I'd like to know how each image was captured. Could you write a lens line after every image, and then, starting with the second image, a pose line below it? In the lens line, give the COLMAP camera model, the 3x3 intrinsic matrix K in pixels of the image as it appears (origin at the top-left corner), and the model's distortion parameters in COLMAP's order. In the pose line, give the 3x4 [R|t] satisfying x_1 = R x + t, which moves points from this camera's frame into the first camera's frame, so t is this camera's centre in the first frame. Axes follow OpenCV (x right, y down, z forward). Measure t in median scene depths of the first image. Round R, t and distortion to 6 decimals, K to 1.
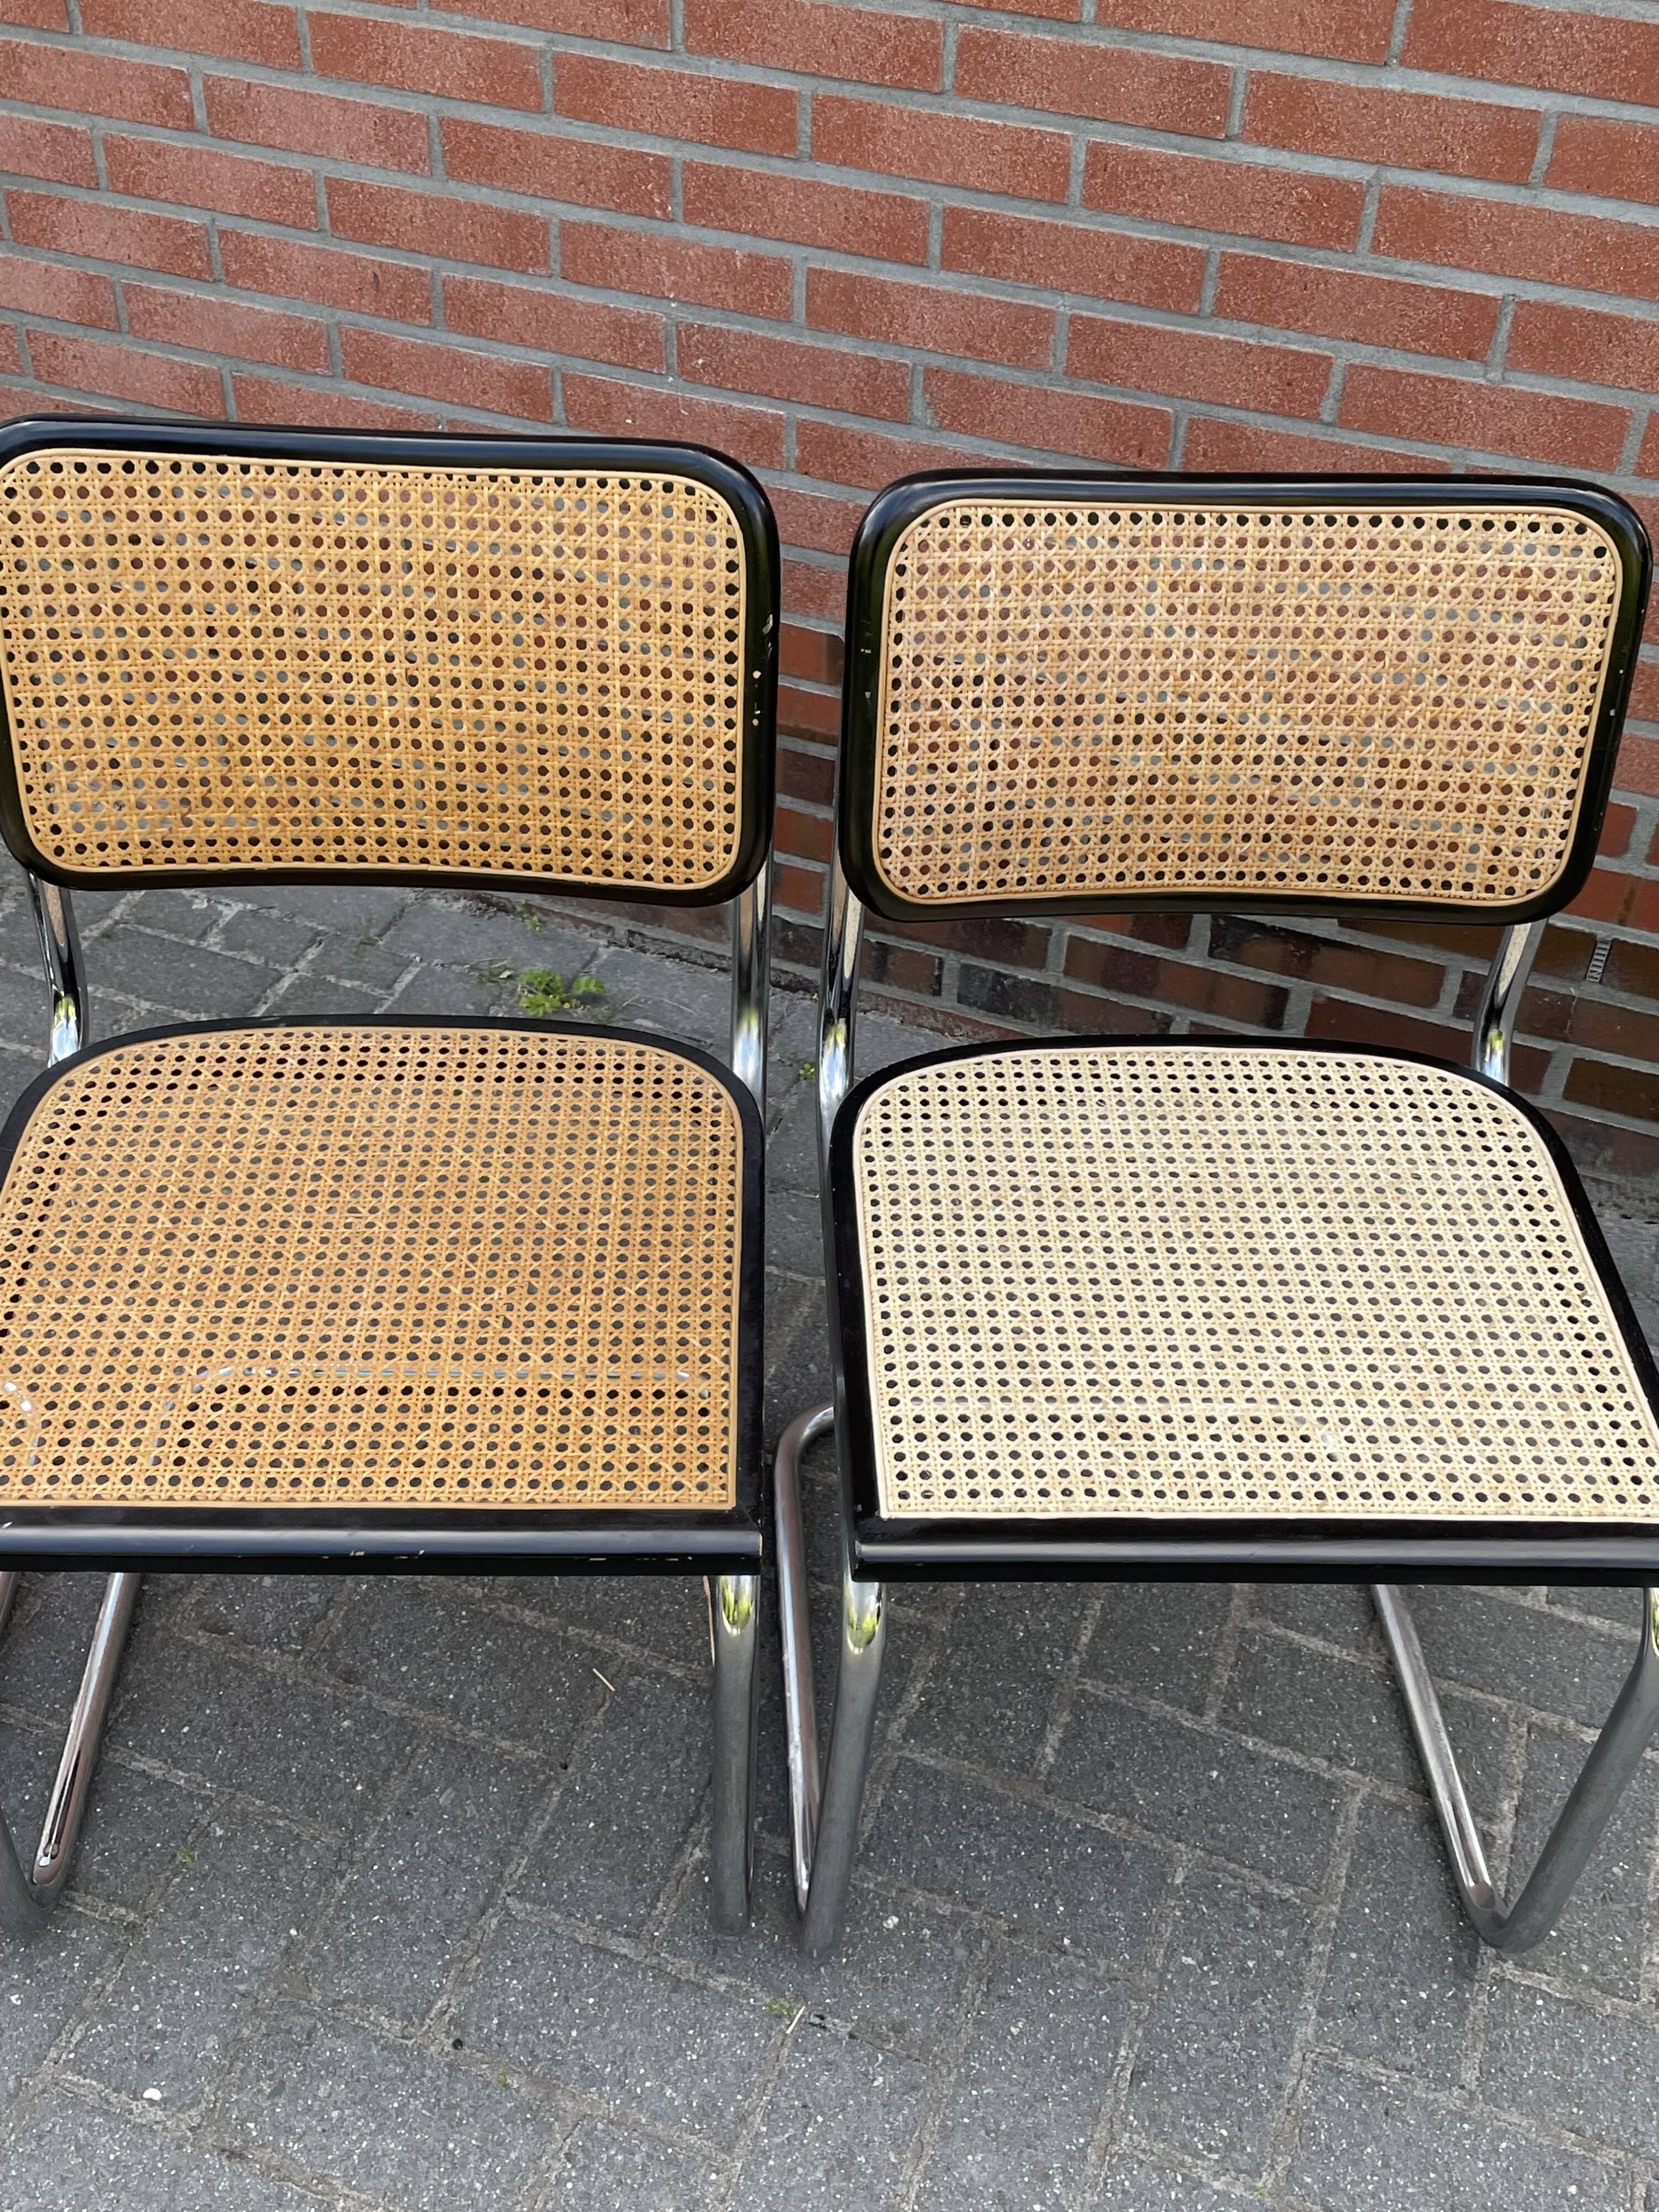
lens RADIAL K [[2338.5, 0, 806.5], [0, 2338.5, 1155.7], [0, 0, 1]] dist [0.043299, 0.000000]
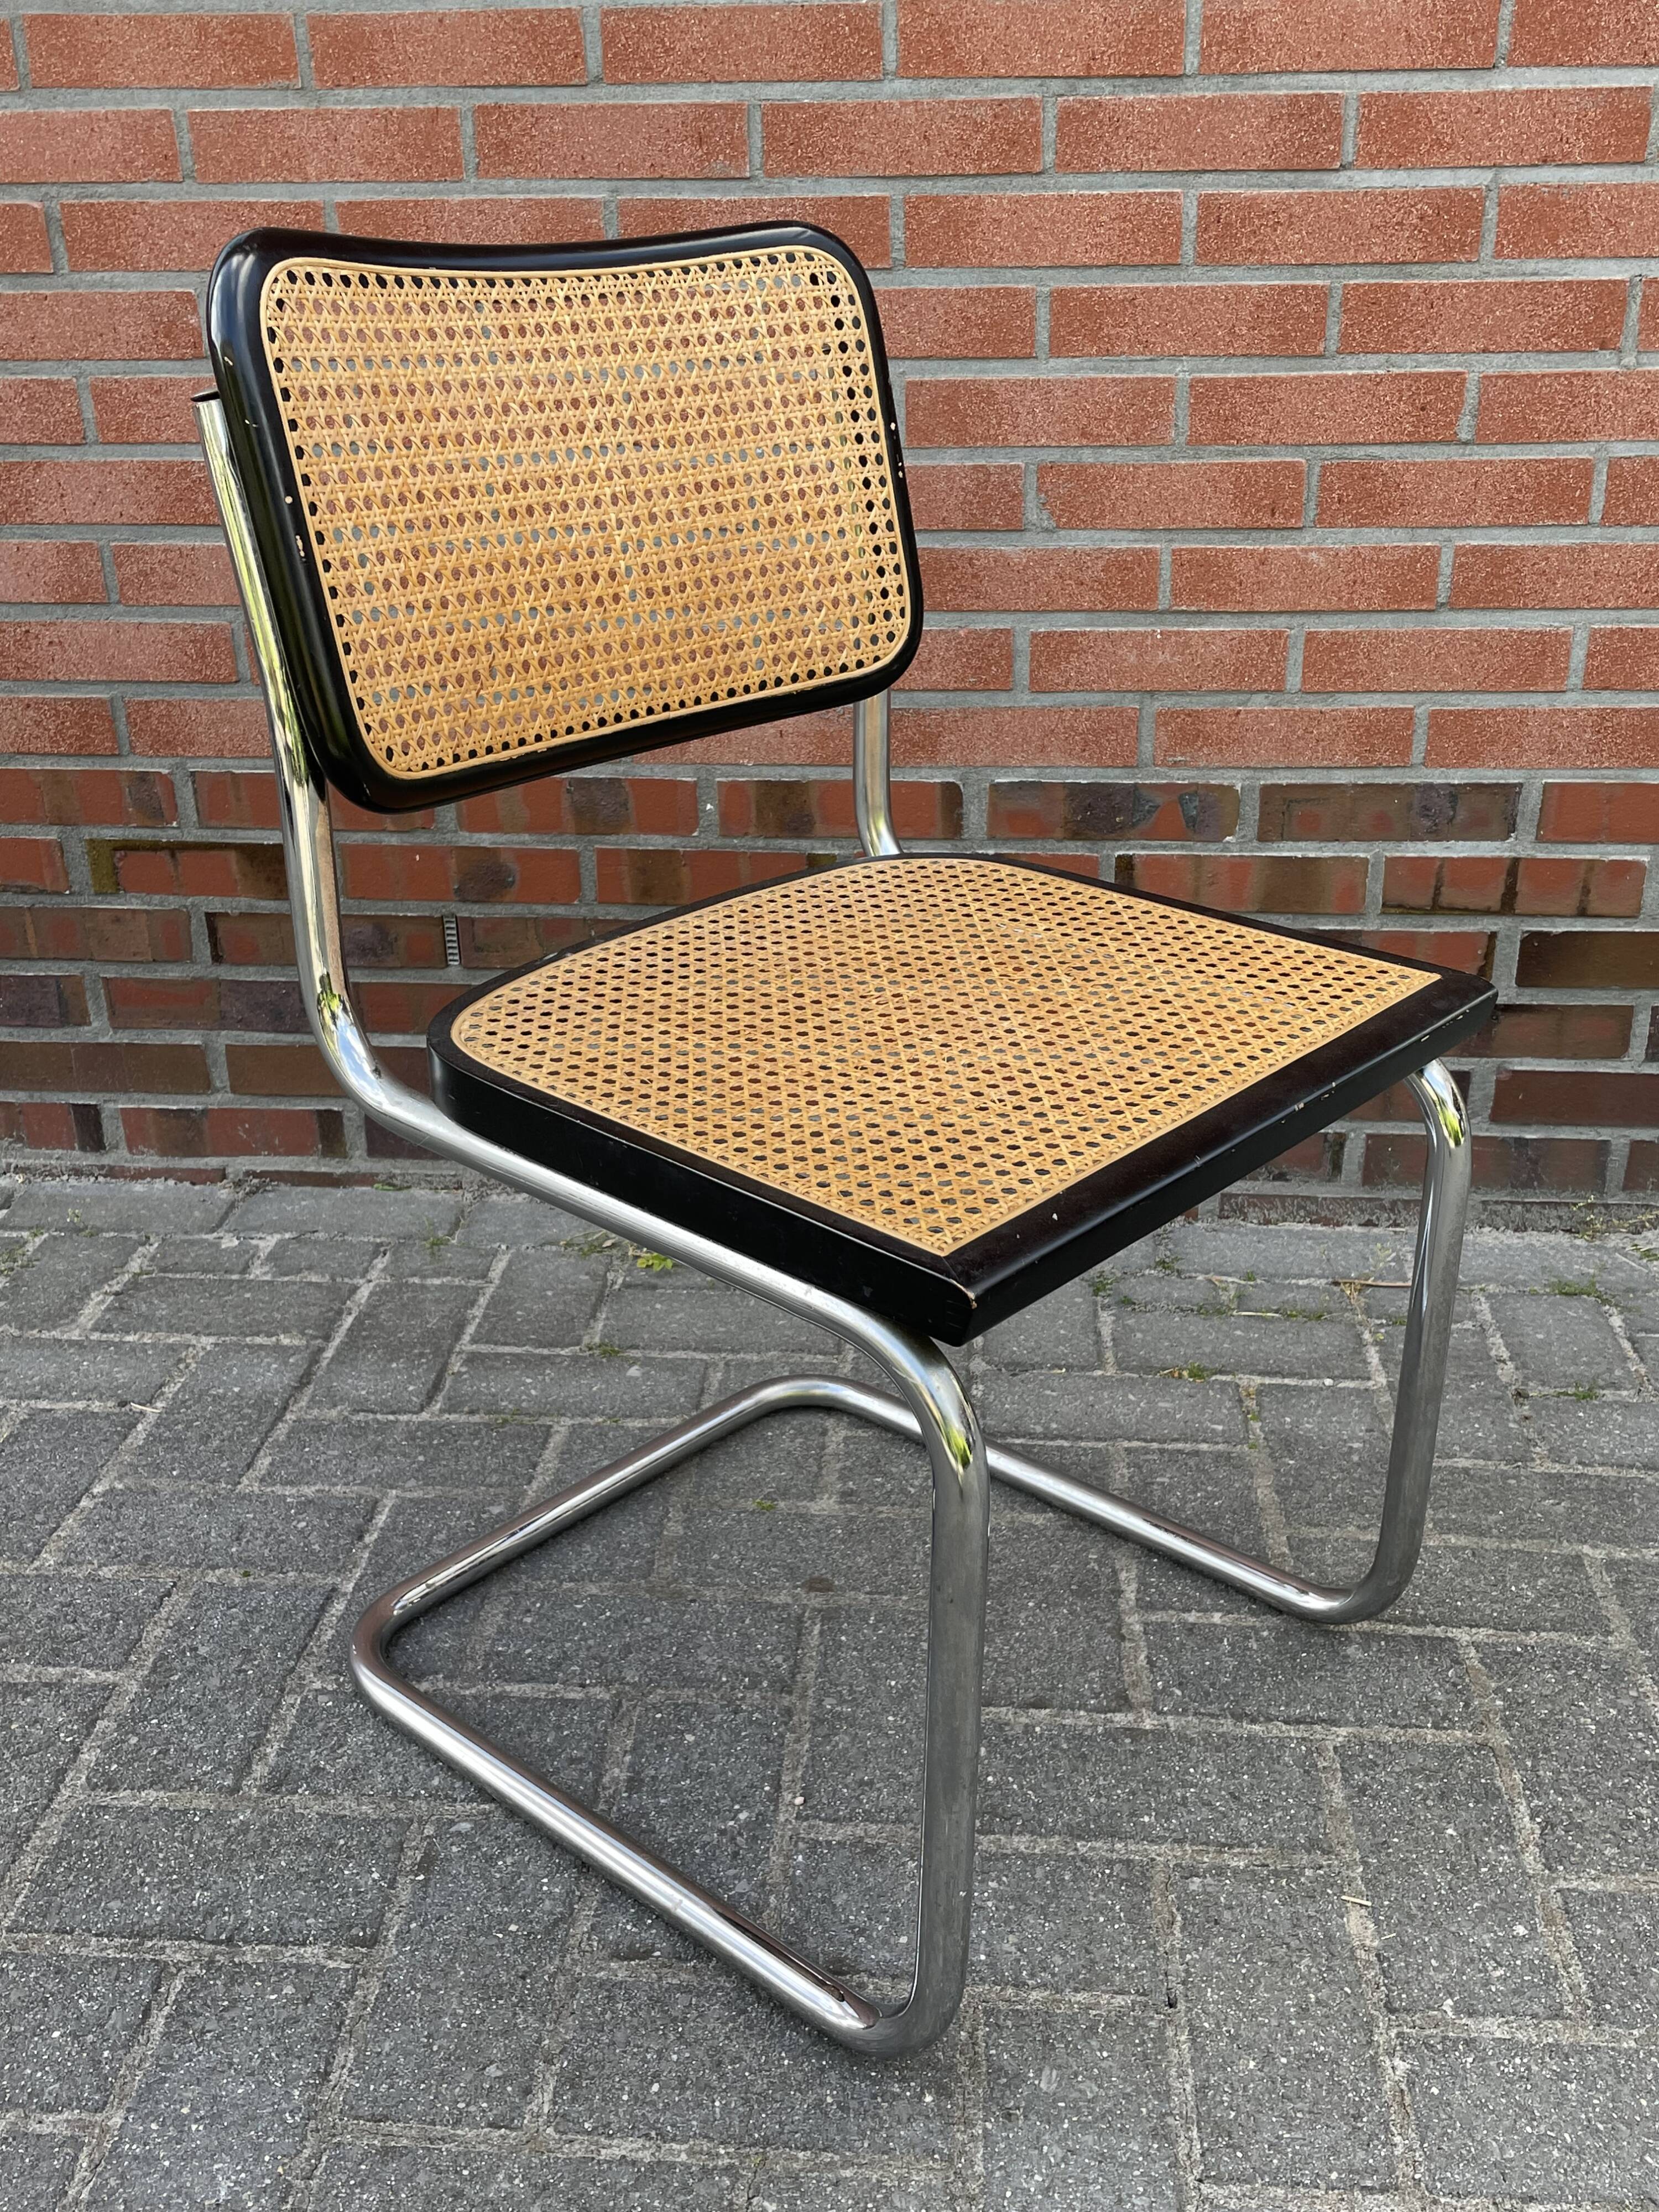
lens RADIAL K [[2133.3, 0, 836.5], [0, 2133.3, 1121.9], [0, 0, 1]] dist [0.042282, 0.000000]
pose [[0.960069, -0.158229, 0.230718, -0.308912], [0.217663, 0.940566, -0.260690, 0.148924], [-0.175756, 0.300499, 0.937449, 0.293392]]
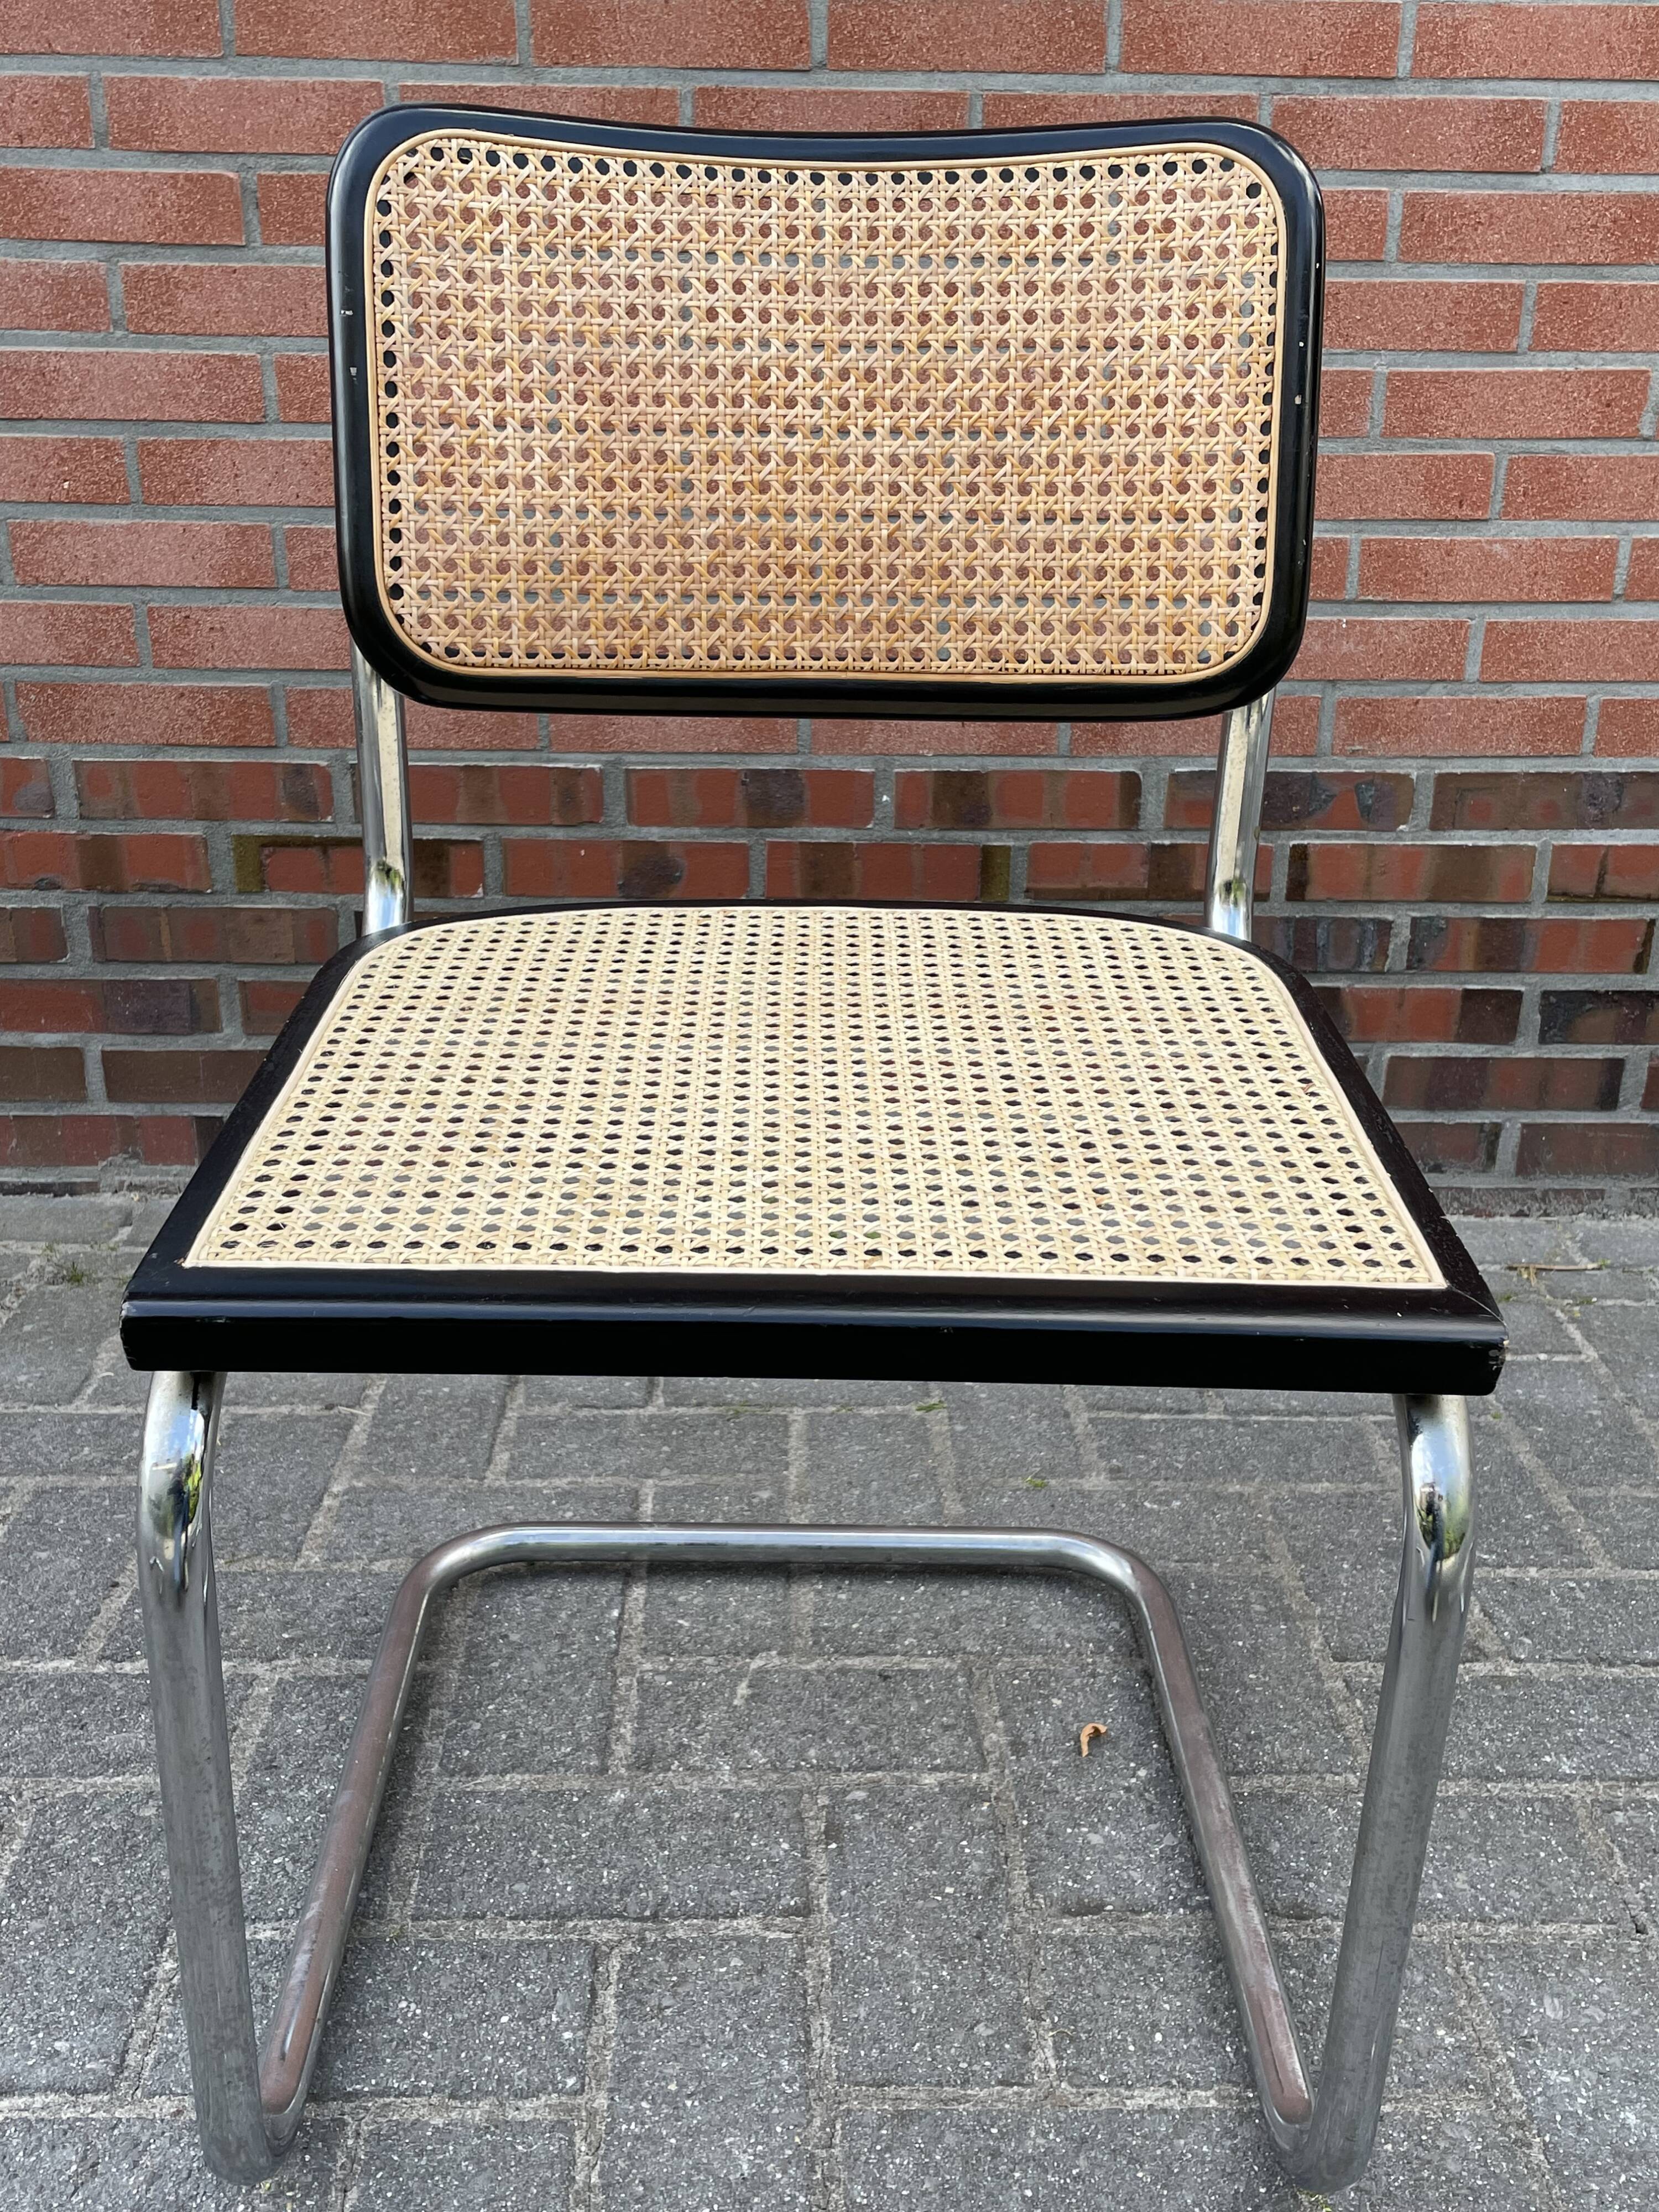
lens RADIAL K [[2133.3, 0, 834.5], [0, 2133.3, 1109.7], [0, 0, 1]] dist [0.042282, 0.000000]
pose [[0.927631, -0.156555, 0.339104, -0.506683], [0.261626, 0.920319, -0.290801, 0.151904], [-0.266558, 0.358475, 0.894675, 0.373050]]
